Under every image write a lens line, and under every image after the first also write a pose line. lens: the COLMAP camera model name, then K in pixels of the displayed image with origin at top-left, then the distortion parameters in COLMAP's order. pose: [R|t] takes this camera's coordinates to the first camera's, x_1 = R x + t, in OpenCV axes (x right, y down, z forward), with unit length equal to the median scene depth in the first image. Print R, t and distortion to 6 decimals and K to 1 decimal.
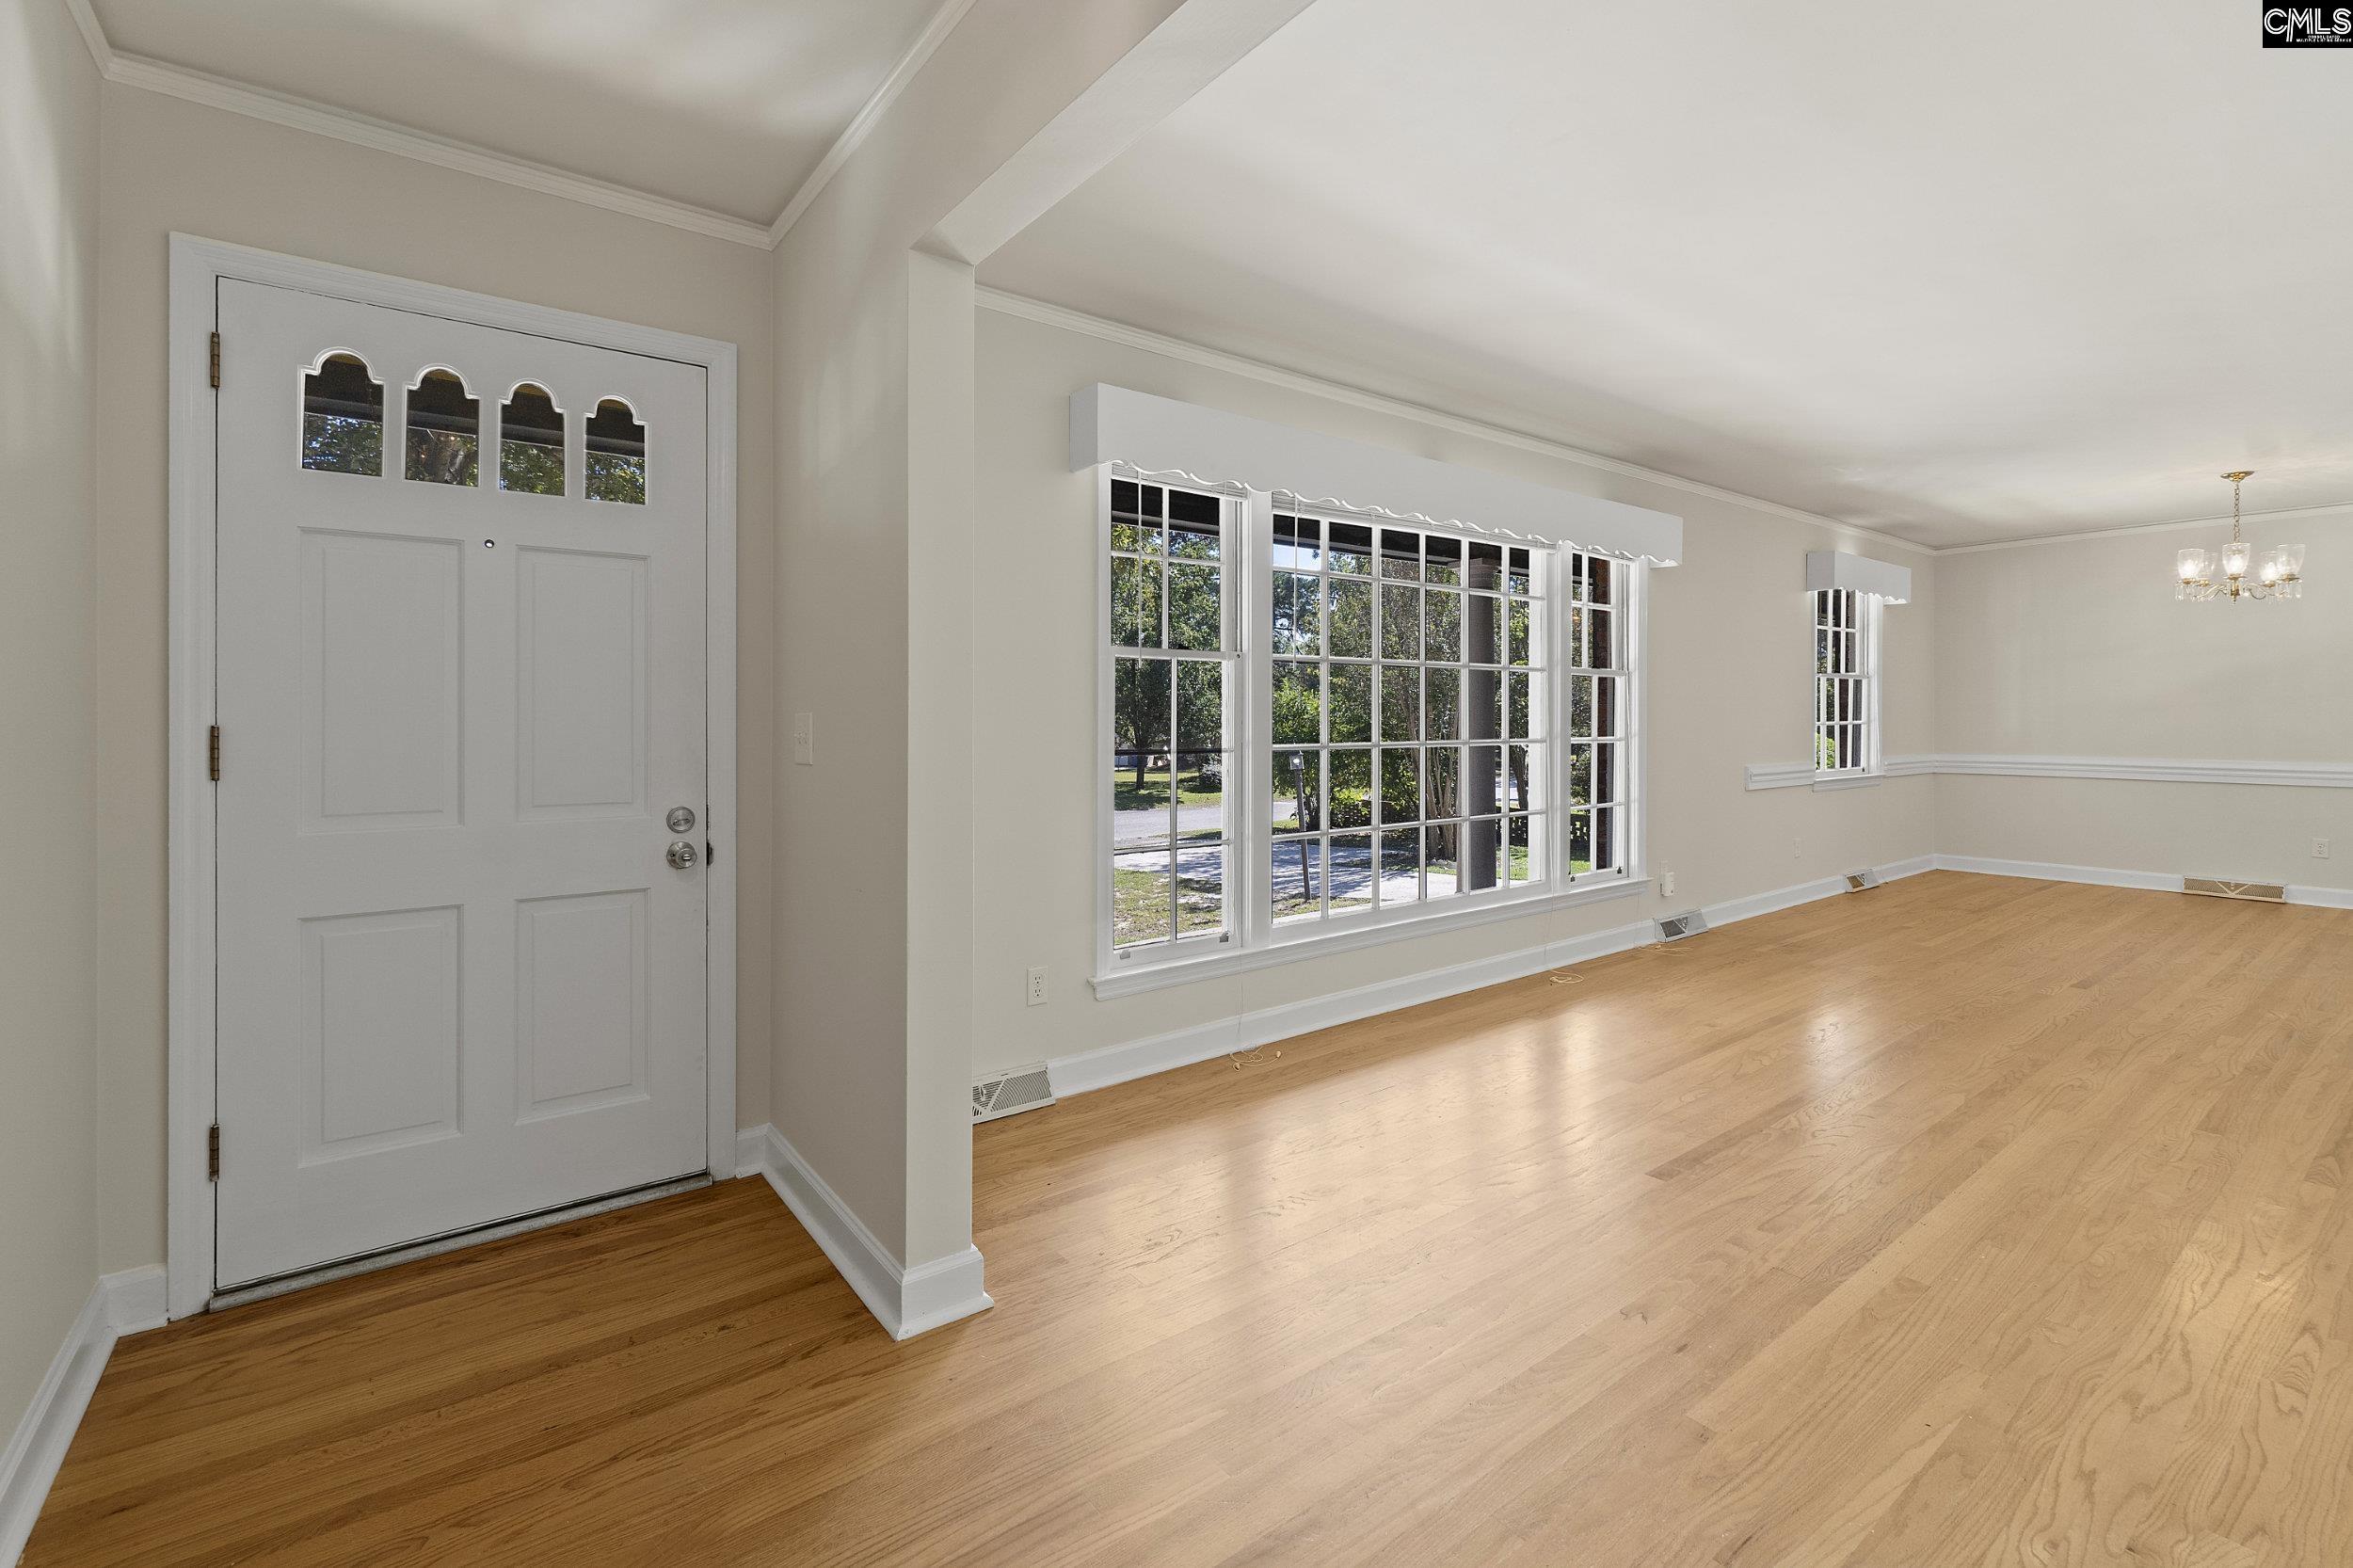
lens RADIAL K [[1038.6, 0, 1182.3], [0, 1038.6, 709.6], [0, 0, 1]] dist [0.002632, 0.001145]
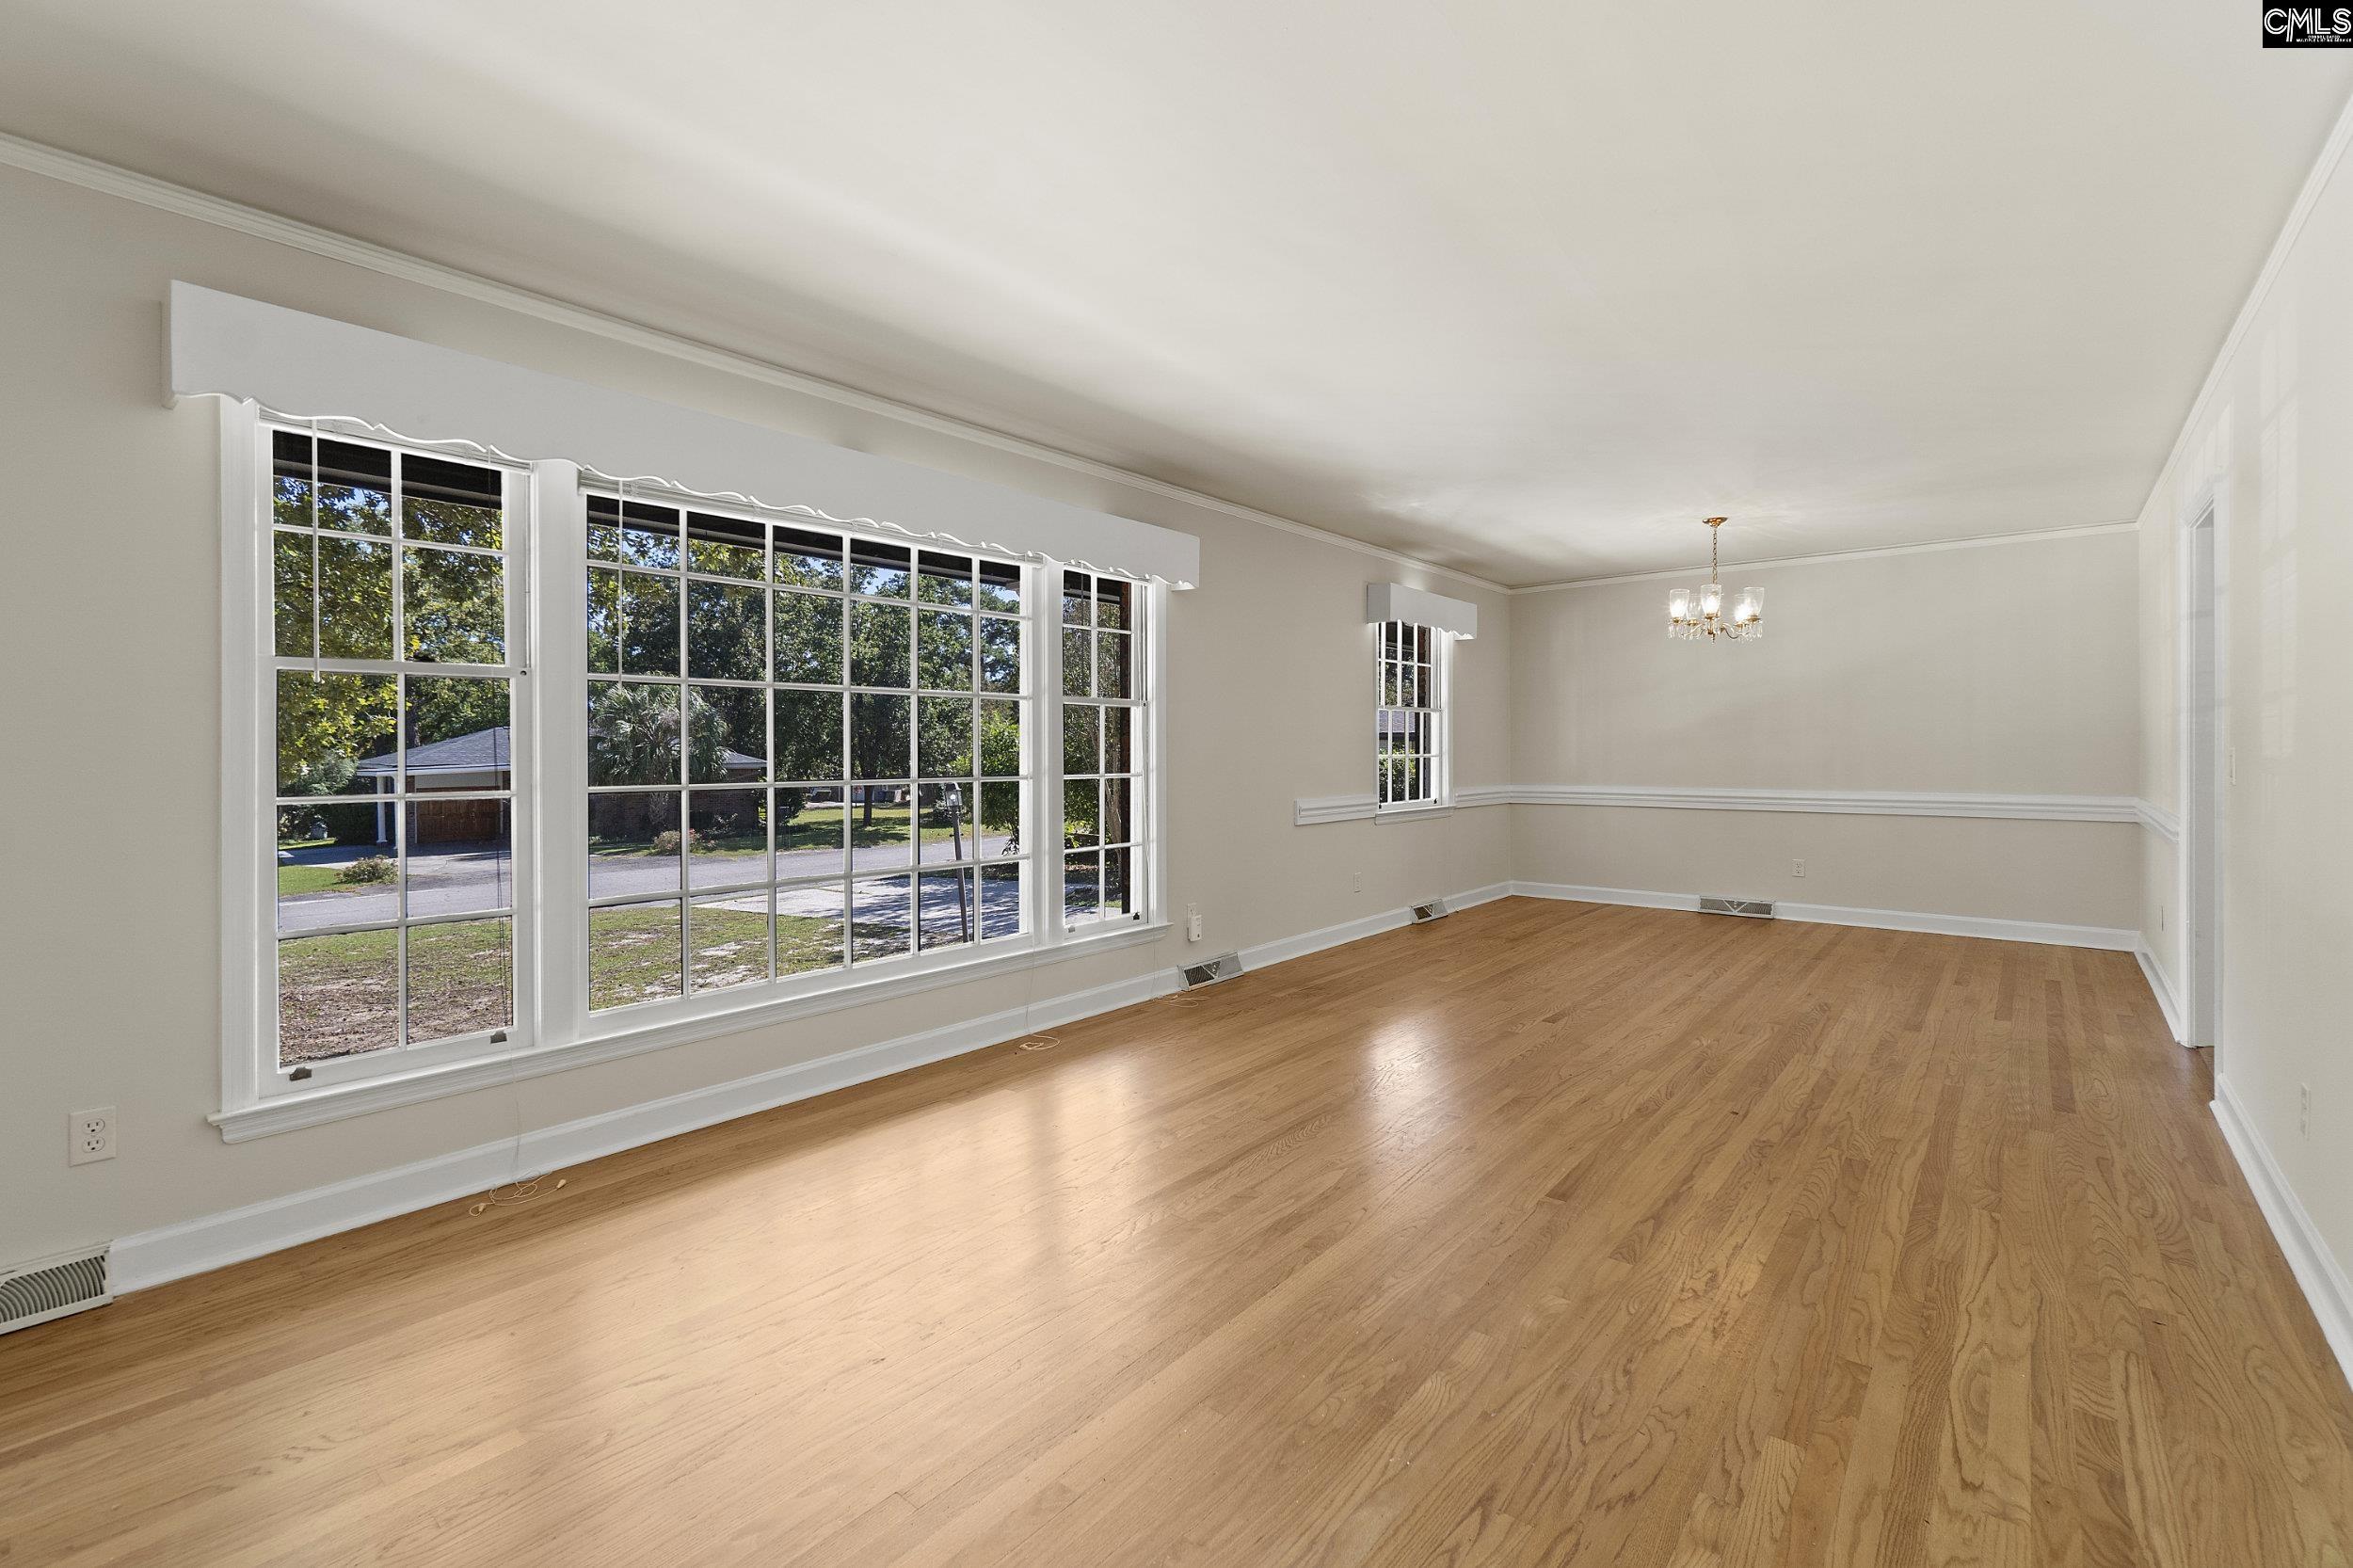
lens RADIAL K [[1017.6, 0, 1171.1], [0, 1017.6, 741.8], [0, 0, 1]] dist [-0.004268, 0.000324]
pose [[0.978030, -0.000869, 0.208461, 0.258164], [0.001213, 0.999998, -0.001522, 0.000642], [-0.208460, 0.001741, 0.978029, 0.105953]]
